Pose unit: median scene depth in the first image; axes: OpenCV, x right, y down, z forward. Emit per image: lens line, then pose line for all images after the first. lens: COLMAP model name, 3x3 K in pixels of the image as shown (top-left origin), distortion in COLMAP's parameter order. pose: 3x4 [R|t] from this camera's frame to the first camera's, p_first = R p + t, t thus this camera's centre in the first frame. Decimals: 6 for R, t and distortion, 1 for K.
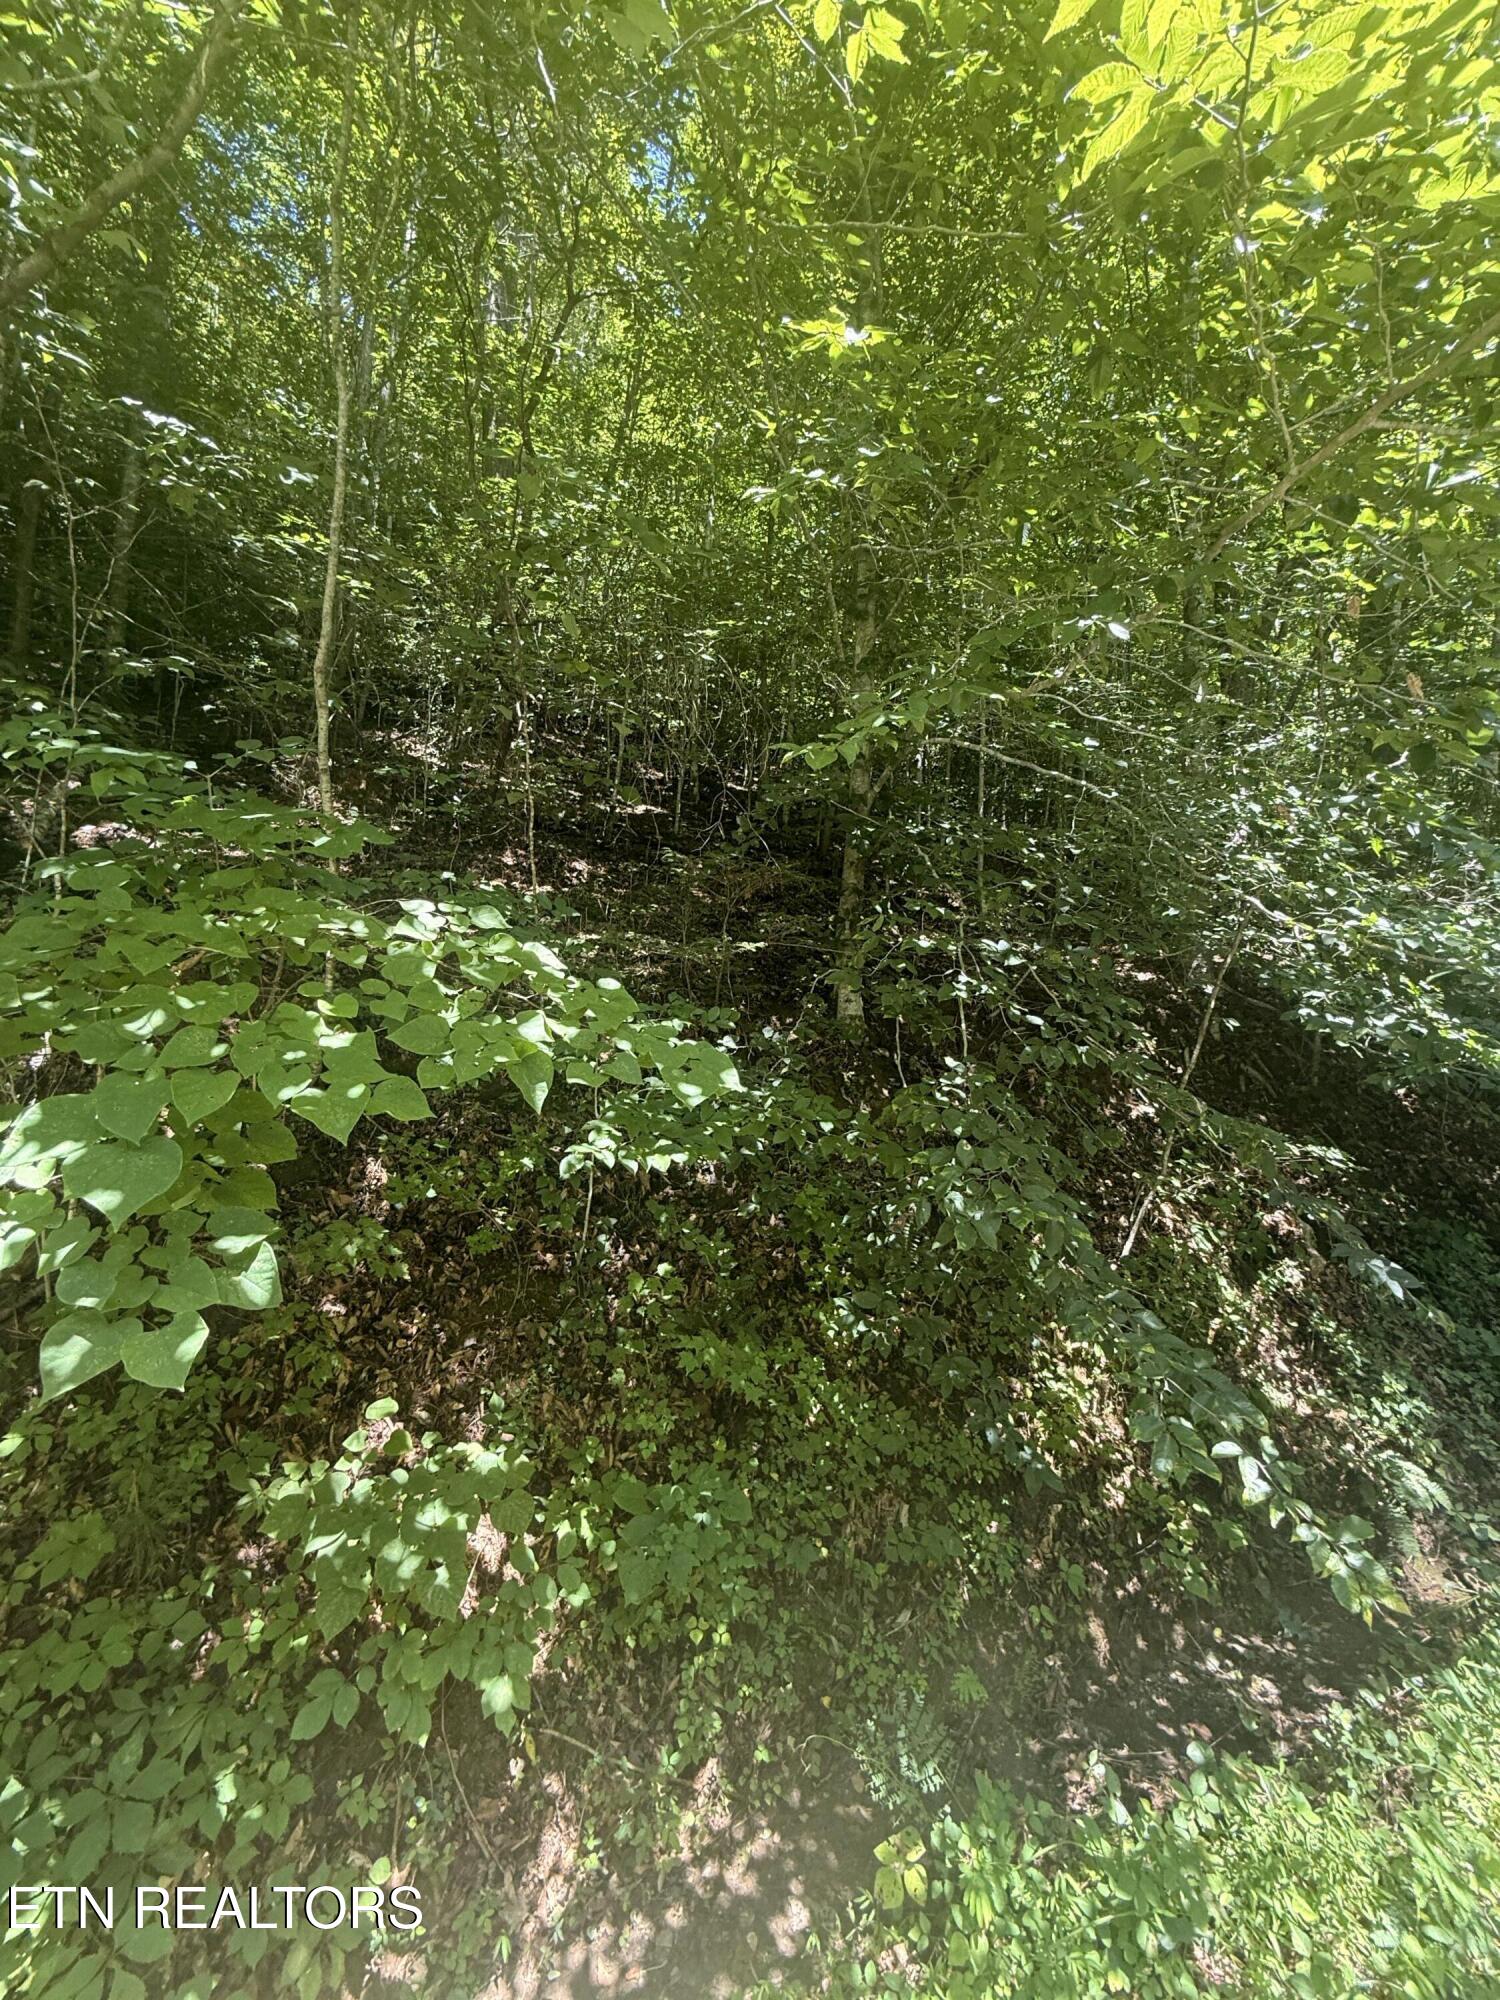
lens RADIAL K [[799.0, 0, 751.4], [0, 799.0, 996.9], [0, 0, 1]] dist [-0.000724, 0.000028]
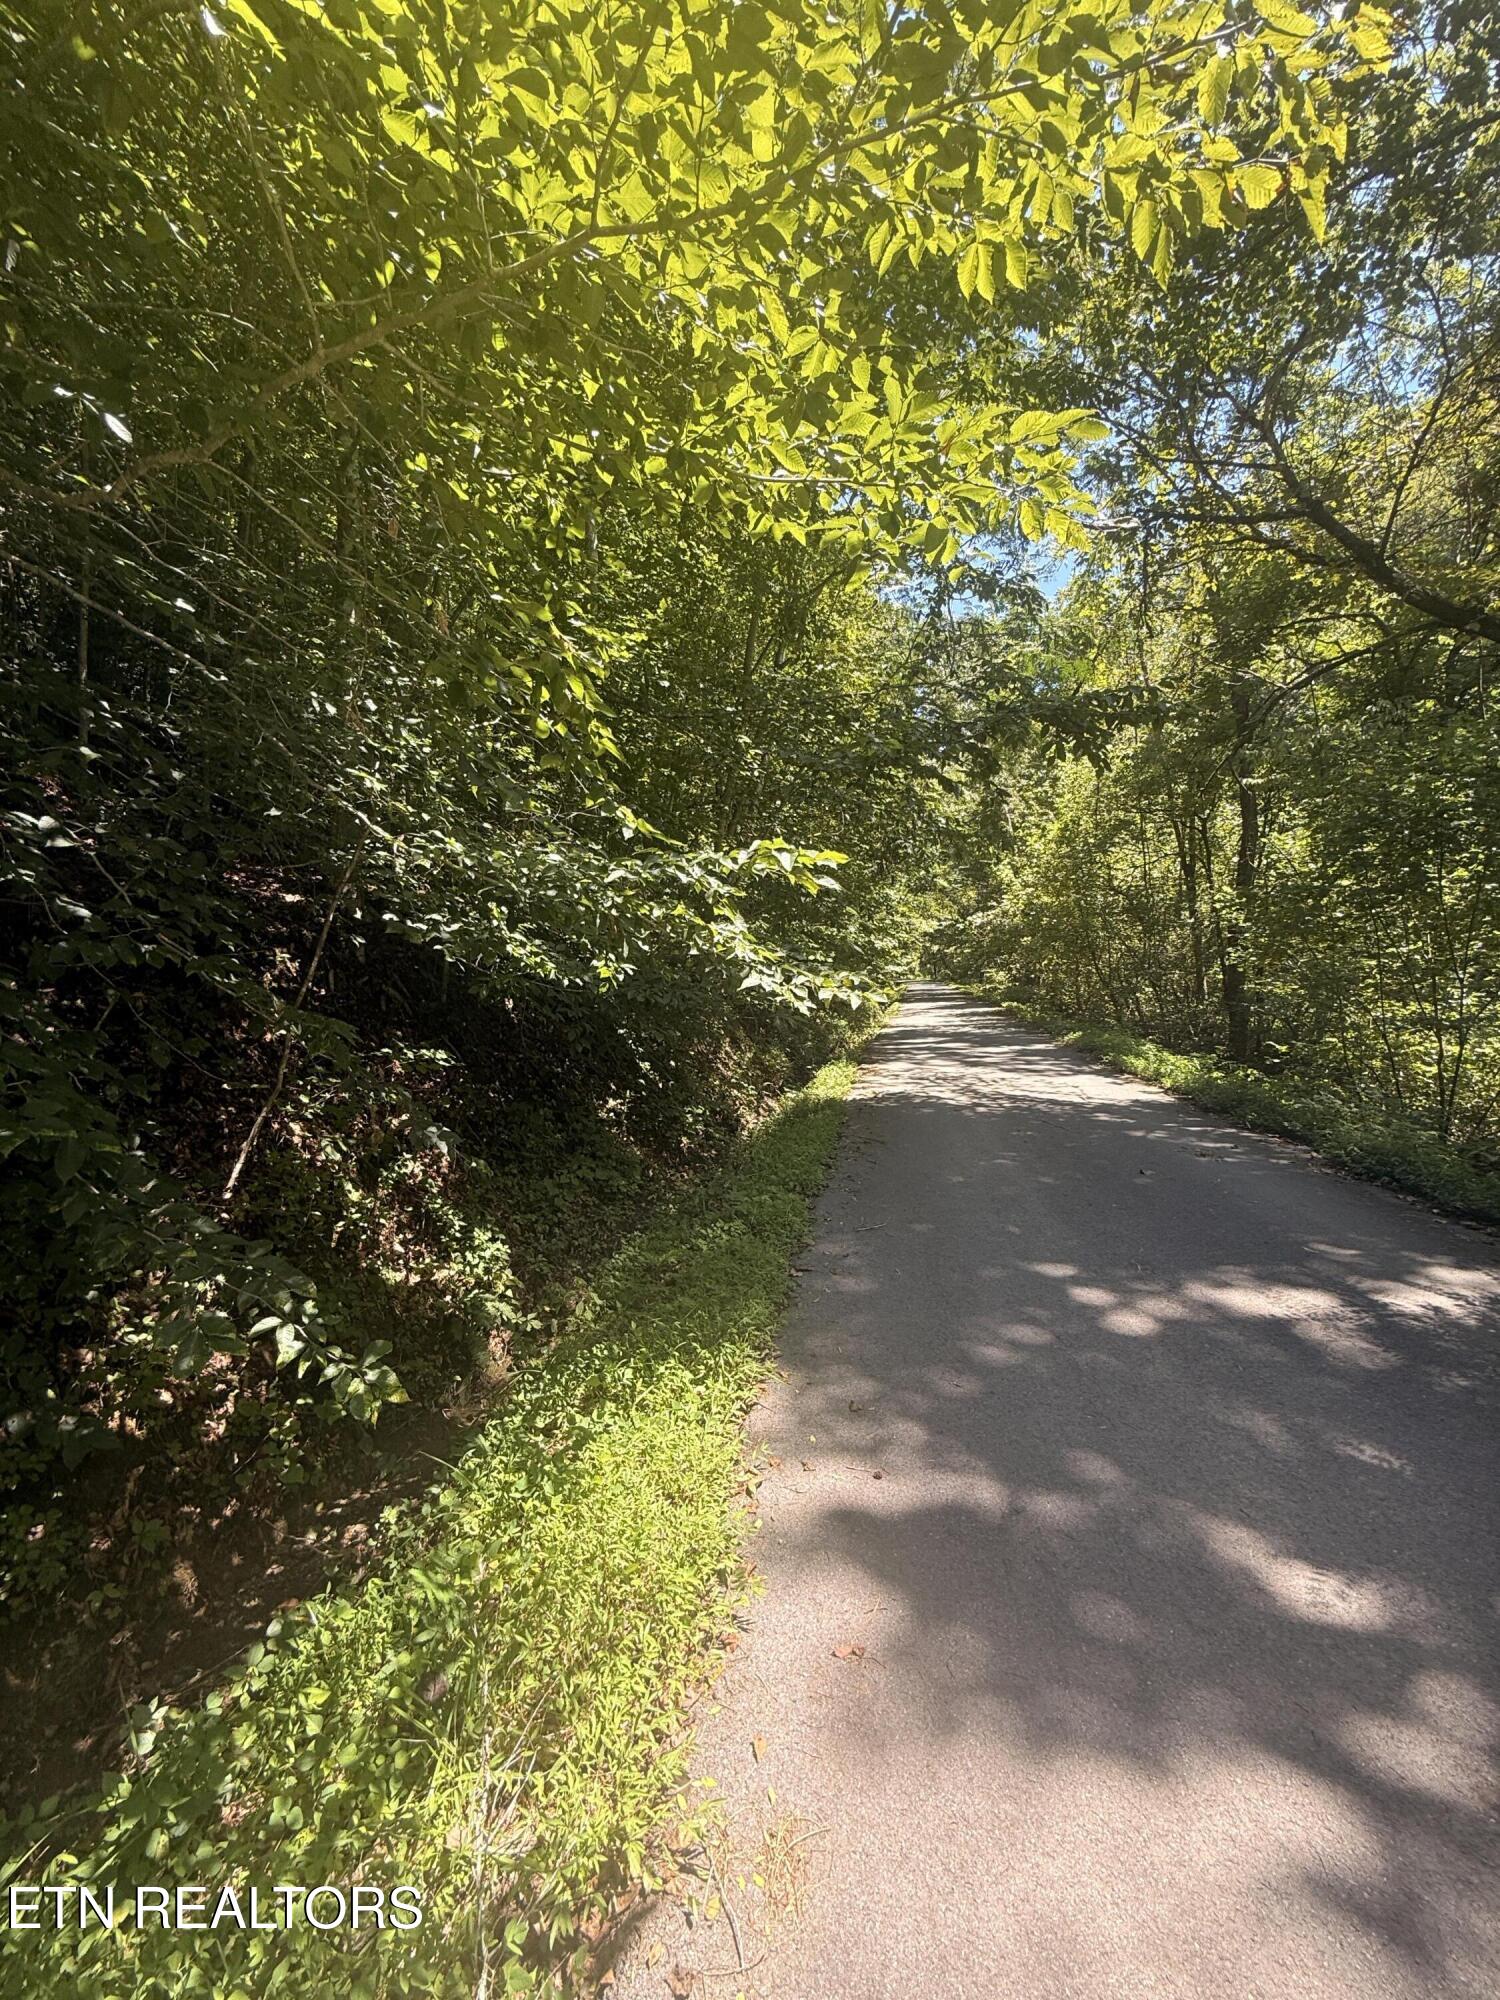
lens RADIAL K [[799.0, 0, 753.8], [0, 799.0, 996.9], [0, 0, 1]] dist [-0.000724, 0.000028]
pose [[0.587163, -0.027215, 0.809011, 0.091108], [-0.035330, 0.997621, 0.059202, 0.041249], [-0.808697, -0.063344, 0.584804, -0.046029]]
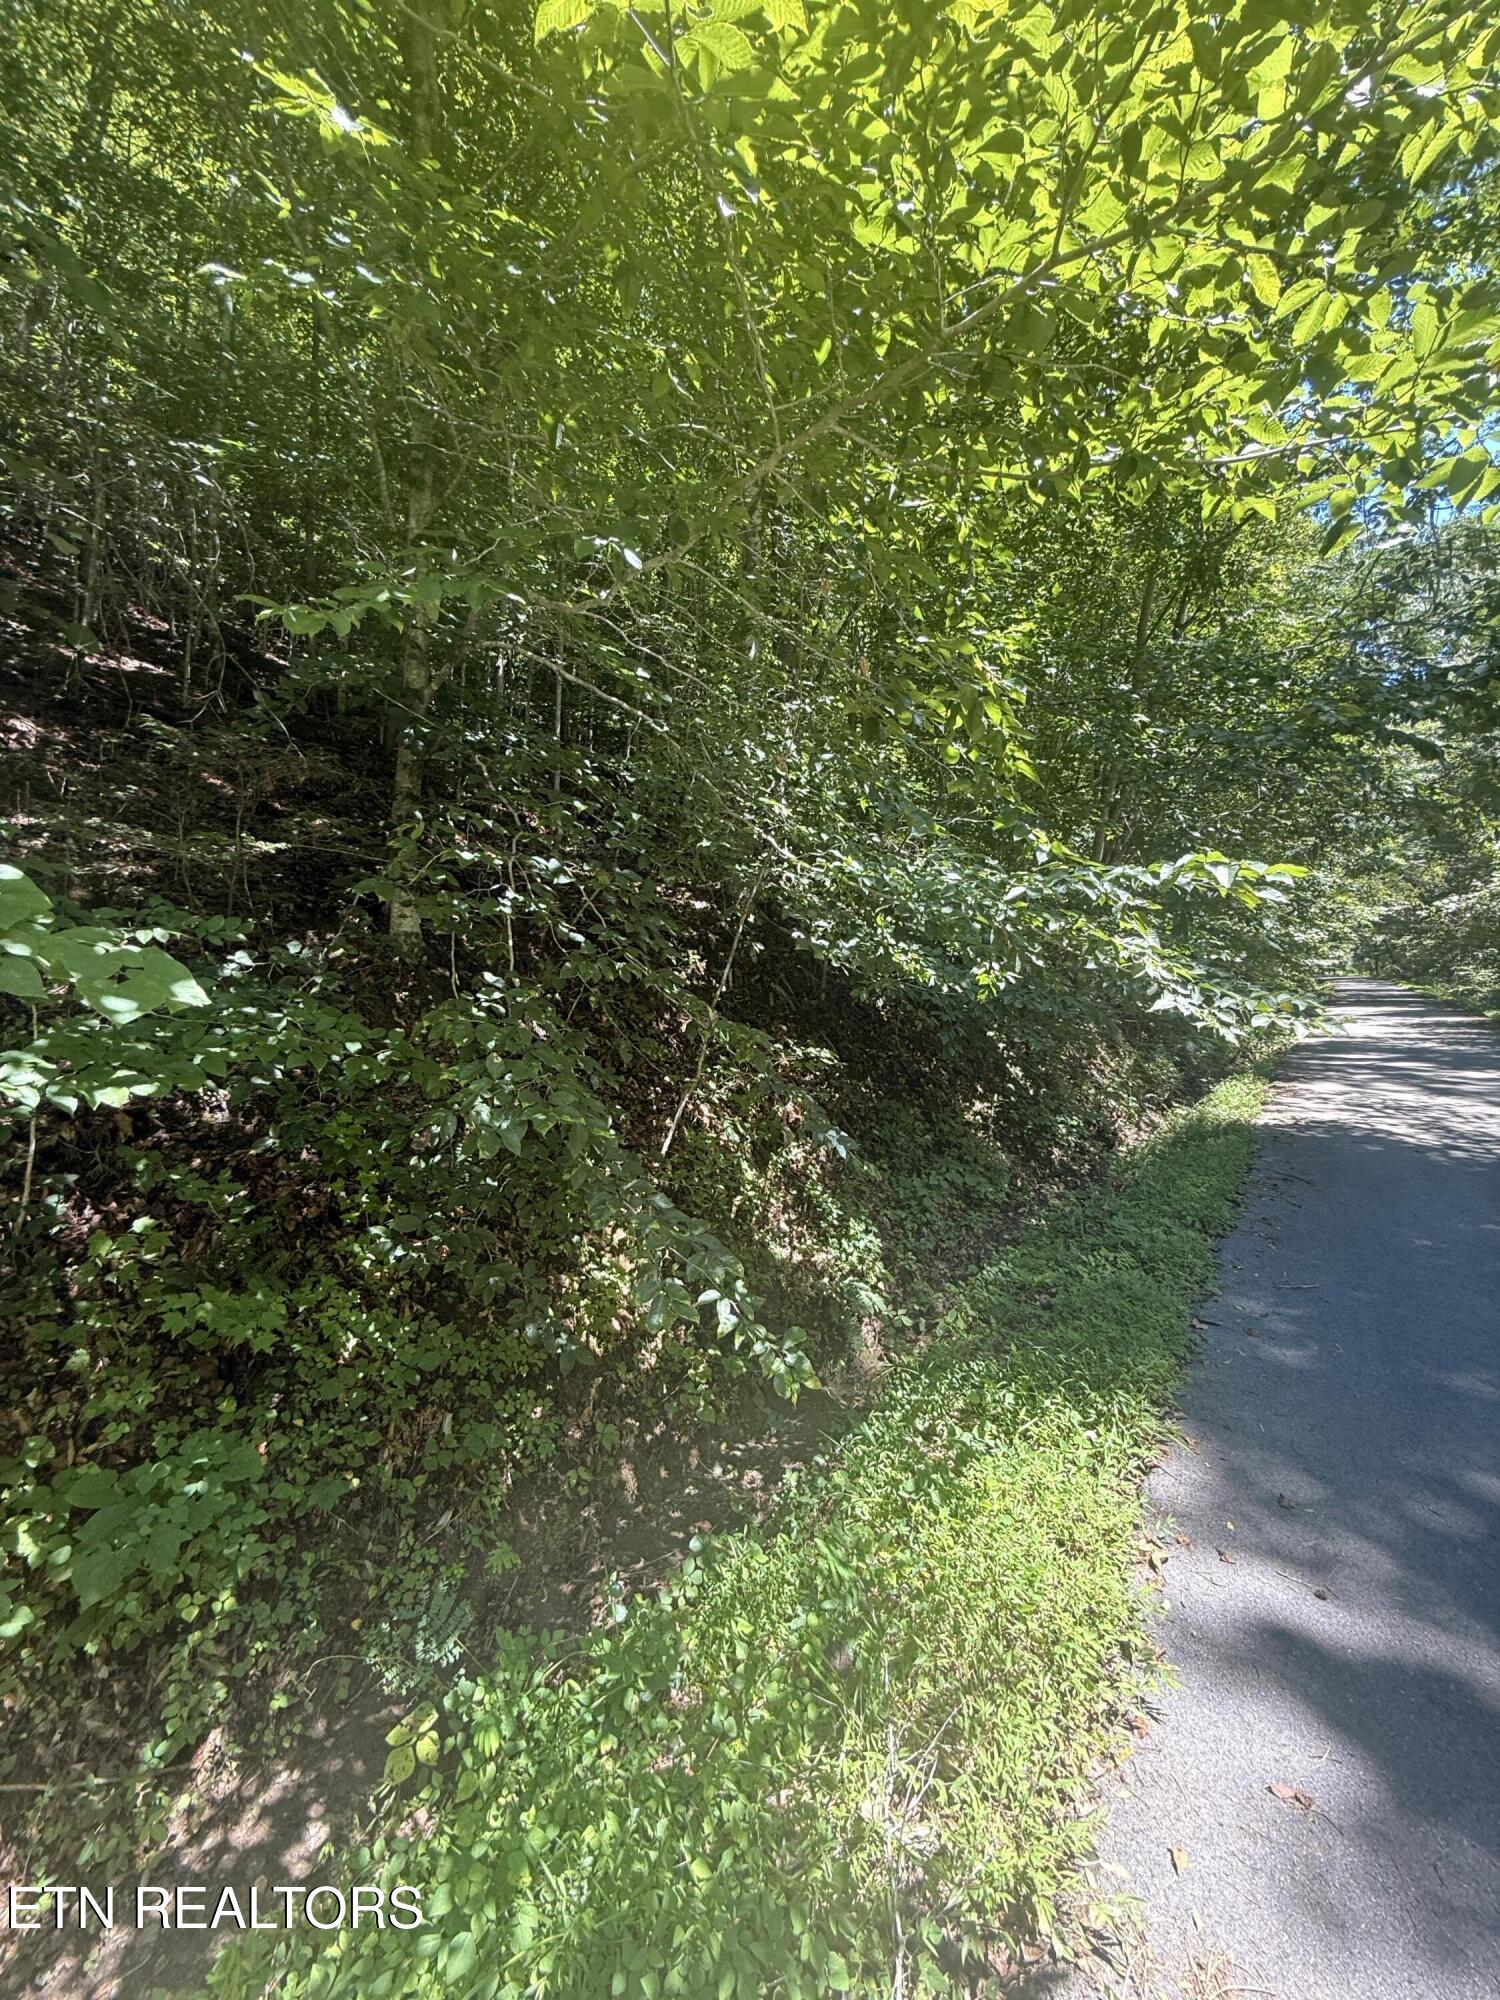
lens RADIAL K [[799.0, 0, 752.7], [0, 799.0, 997.2], [0, 0, 1]] dist [-0.000724, 0.000028]
pose [[0.875699, -0.014310, 0.482646, 0.050135], [-0.031366, 0.995764, 0.086433, 0.009473], [-0.481838, -0.090828, 0.871540, -0.021105]]
